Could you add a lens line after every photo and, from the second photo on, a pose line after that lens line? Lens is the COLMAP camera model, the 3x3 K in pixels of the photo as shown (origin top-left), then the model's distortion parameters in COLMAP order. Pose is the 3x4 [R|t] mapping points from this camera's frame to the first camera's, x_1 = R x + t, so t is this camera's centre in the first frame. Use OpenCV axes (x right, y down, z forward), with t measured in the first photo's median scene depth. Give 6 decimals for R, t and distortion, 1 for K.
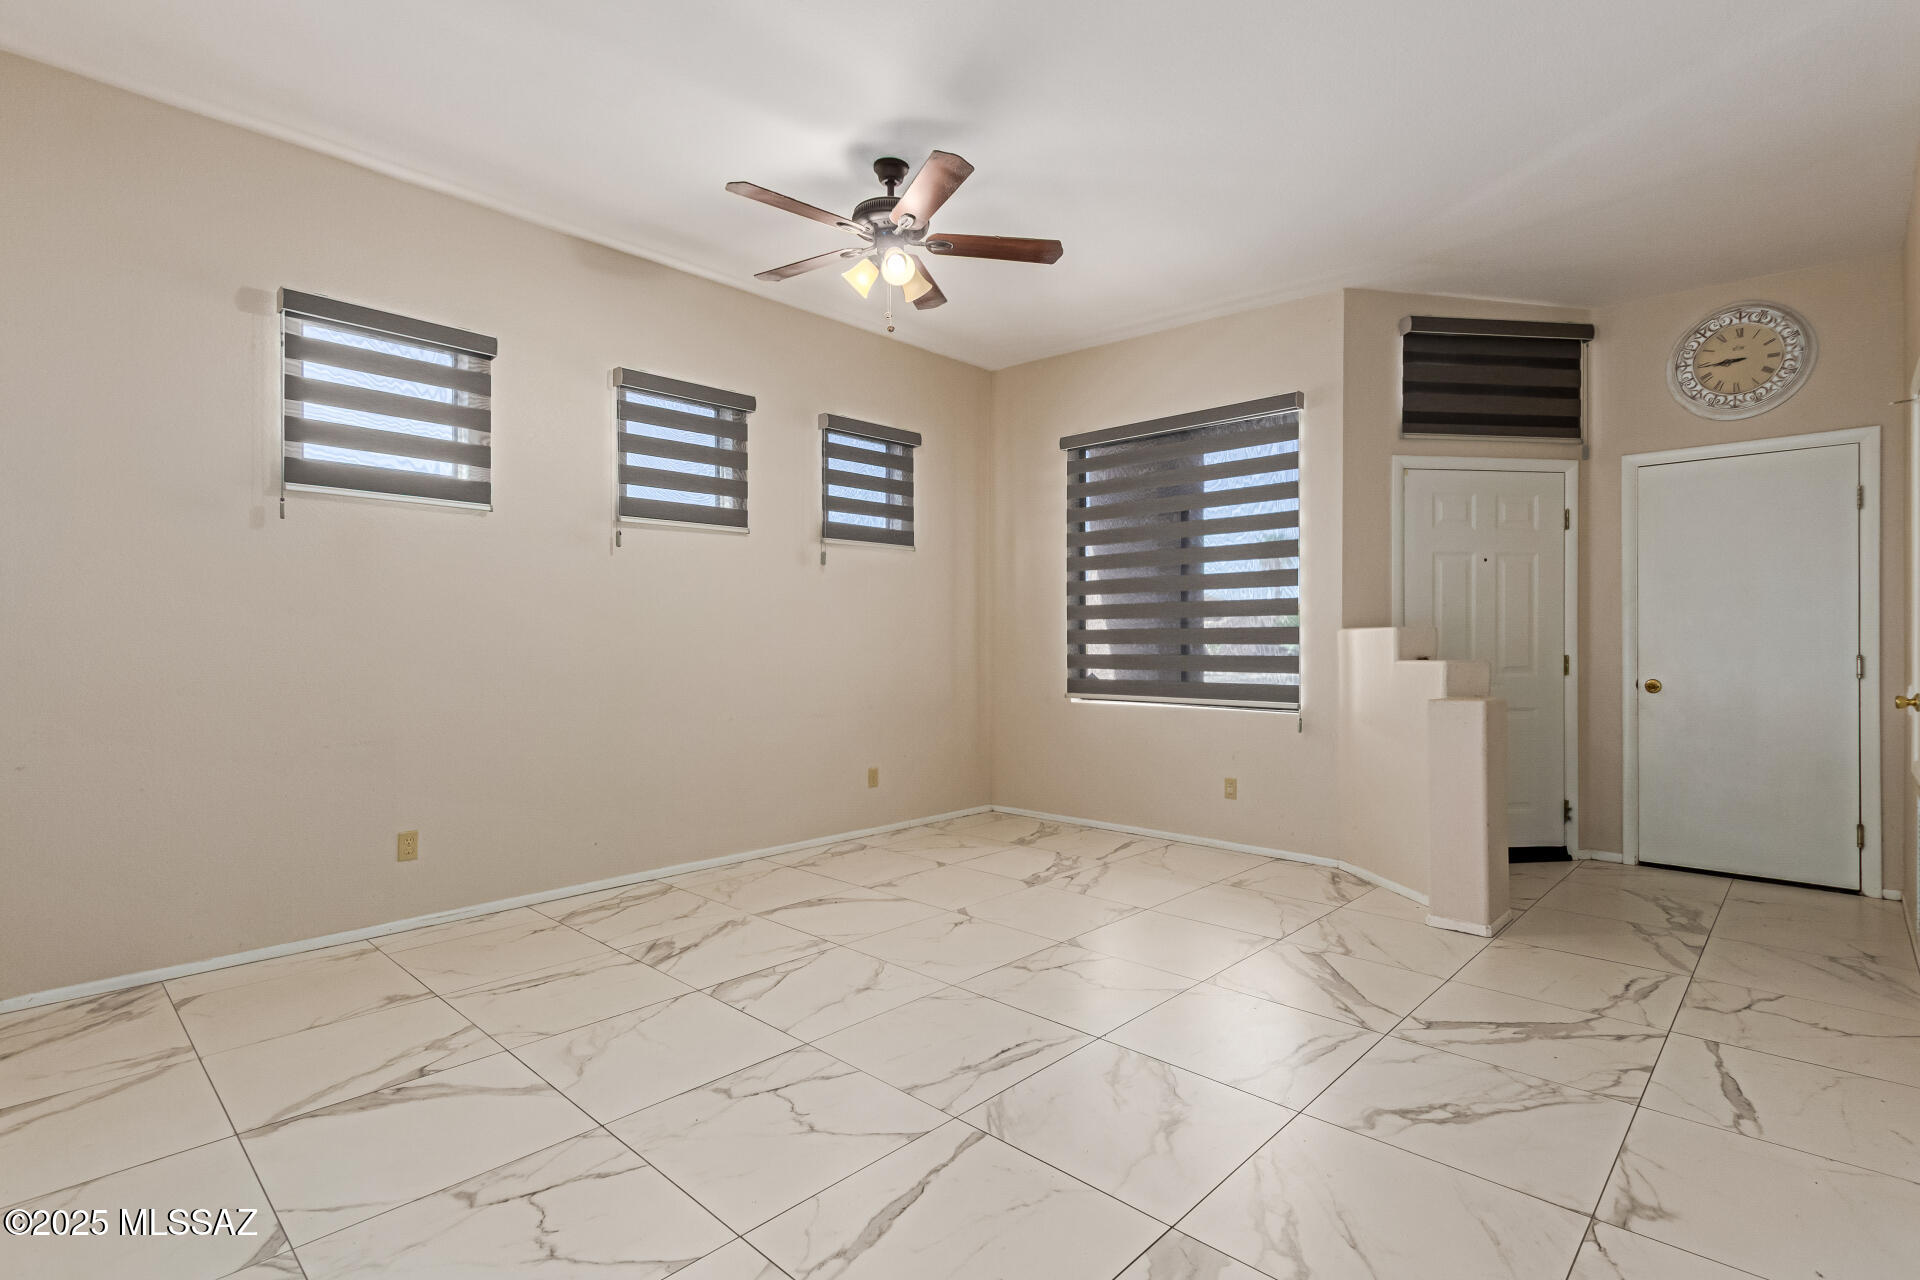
lens RADIAL K [[903.7, 0, 971.9], [0, 903.7, 644.6], [0, 0, 1]] dist [0.003894, -0.000243]
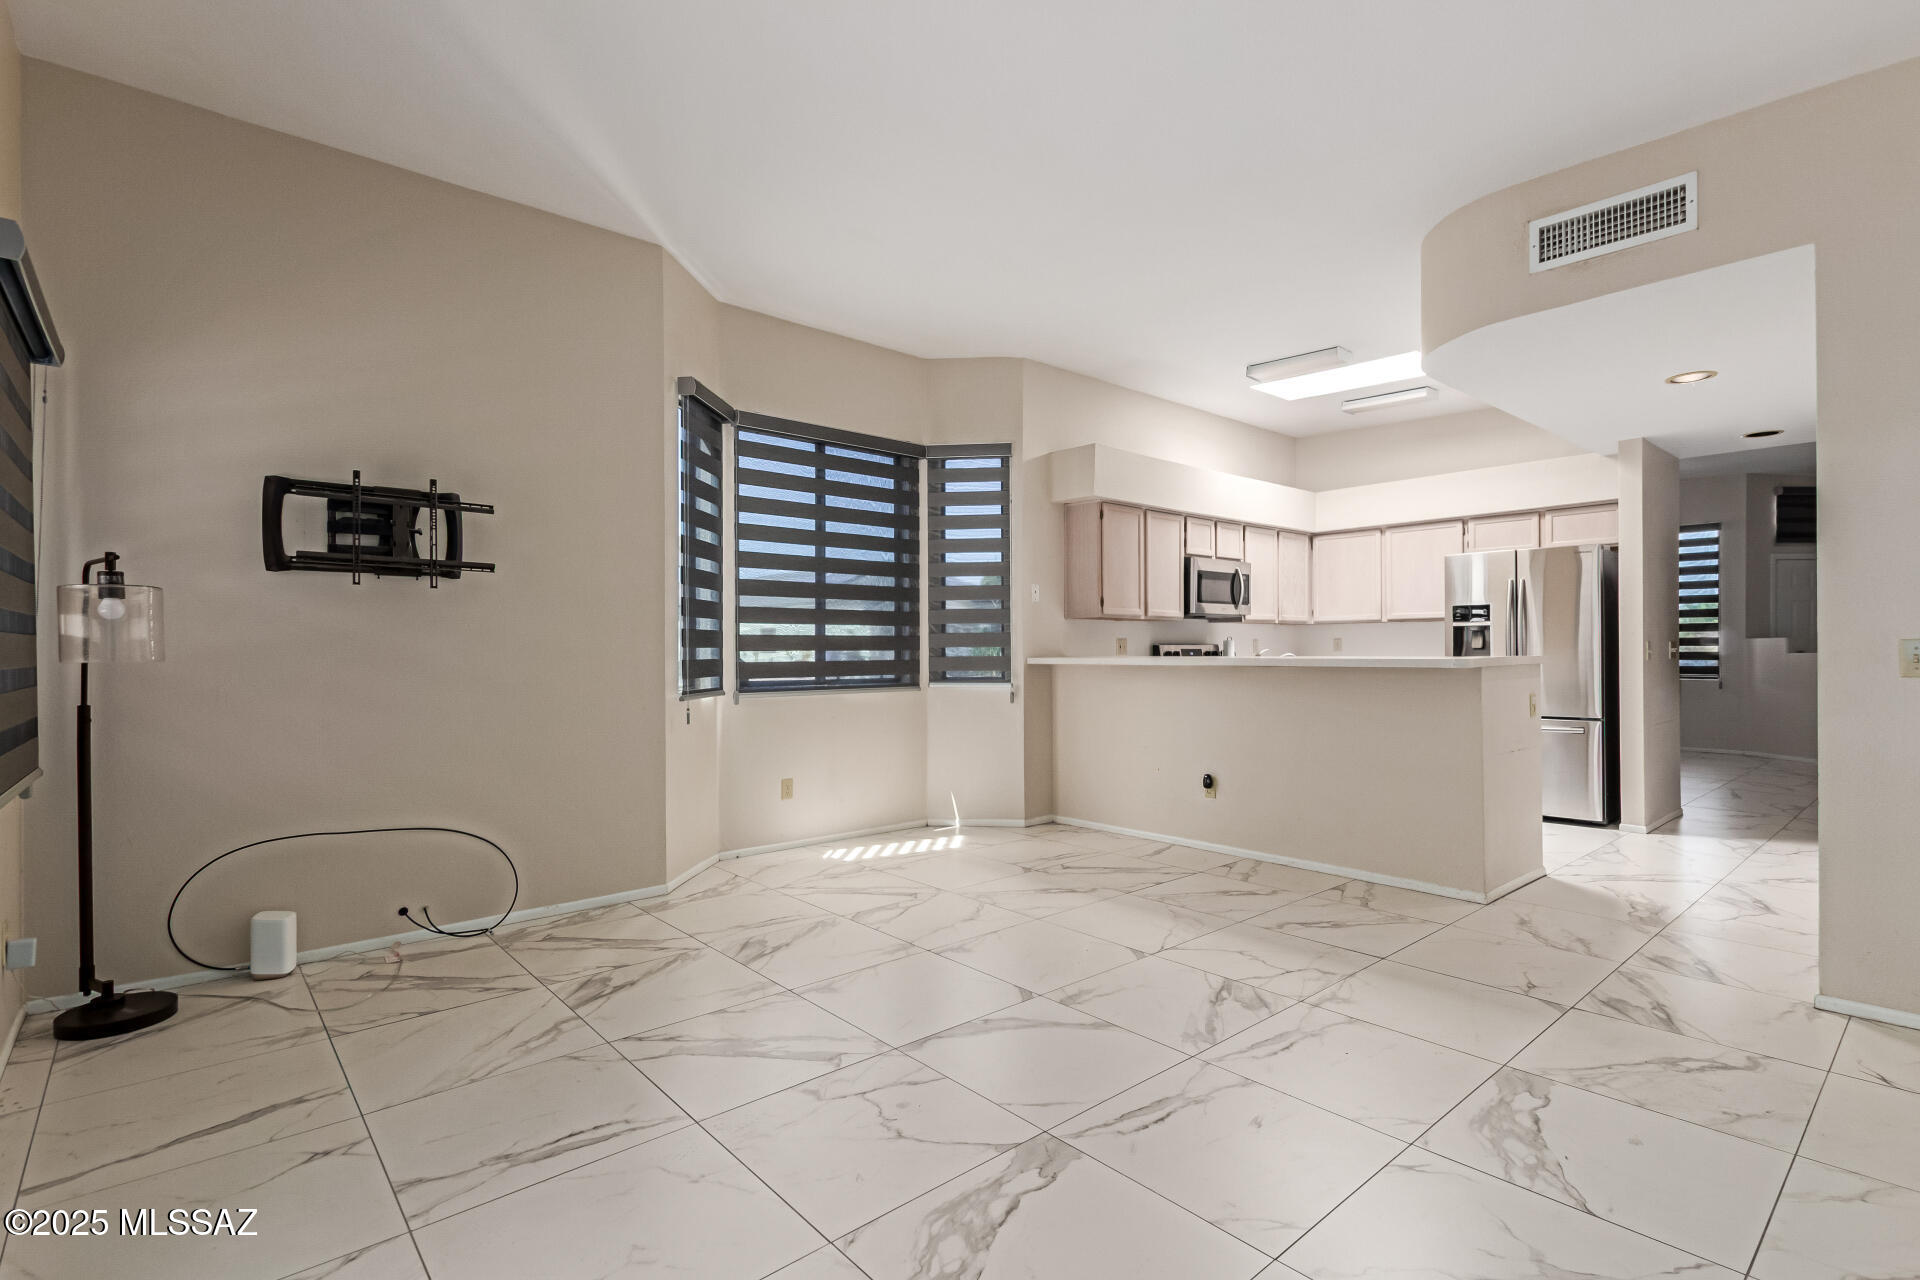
lens RADIAL K [[911.8, 0, 971.2], [0, 911.8, 645.7], [0, 0, 1]] dist [0.009295, -0.000503]
pose [[0.996235, -0.003215, -0.086631, -1.290049], [0.002791, 0.999984, -0.005010, 0.005289], [0.086646, 0.004750, 0.996228, -1.362087]]
